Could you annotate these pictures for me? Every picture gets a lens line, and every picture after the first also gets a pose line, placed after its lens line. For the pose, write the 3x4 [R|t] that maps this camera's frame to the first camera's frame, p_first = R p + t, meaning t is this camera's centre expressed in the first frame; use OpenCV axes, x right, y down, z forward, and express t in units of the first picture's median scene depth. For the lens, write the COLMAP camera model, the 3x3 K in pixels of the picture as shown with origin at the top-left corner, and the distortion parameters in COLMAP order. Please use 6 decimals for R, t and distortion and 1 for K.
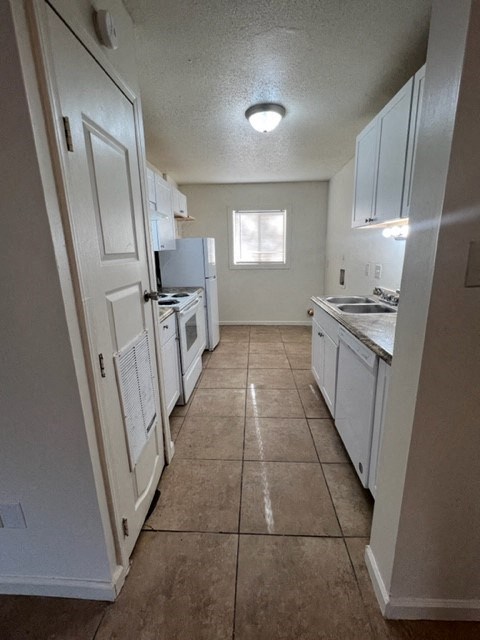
lens RADIAL K [[282.6, 0, 241.1], [0, 282.6, 318.4], [0, 0, 1]] dist [-0.002021, -0.000996]
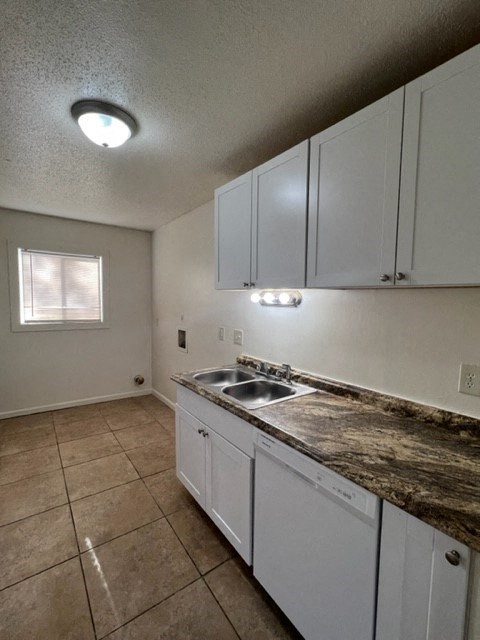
lens RADIAL K [[282.6, 0, 240.1], [0, 282.6, 321.1], [0, 0, 1]] dist [-0.002021, -0.000996]
pose [[0.776619, -0.013751, 0.629820, -0.064364], [0.116608, 0.985623, -0.122268, -0.086041], [-0.619084, 0.168398, 0.767057, 0.241443]]
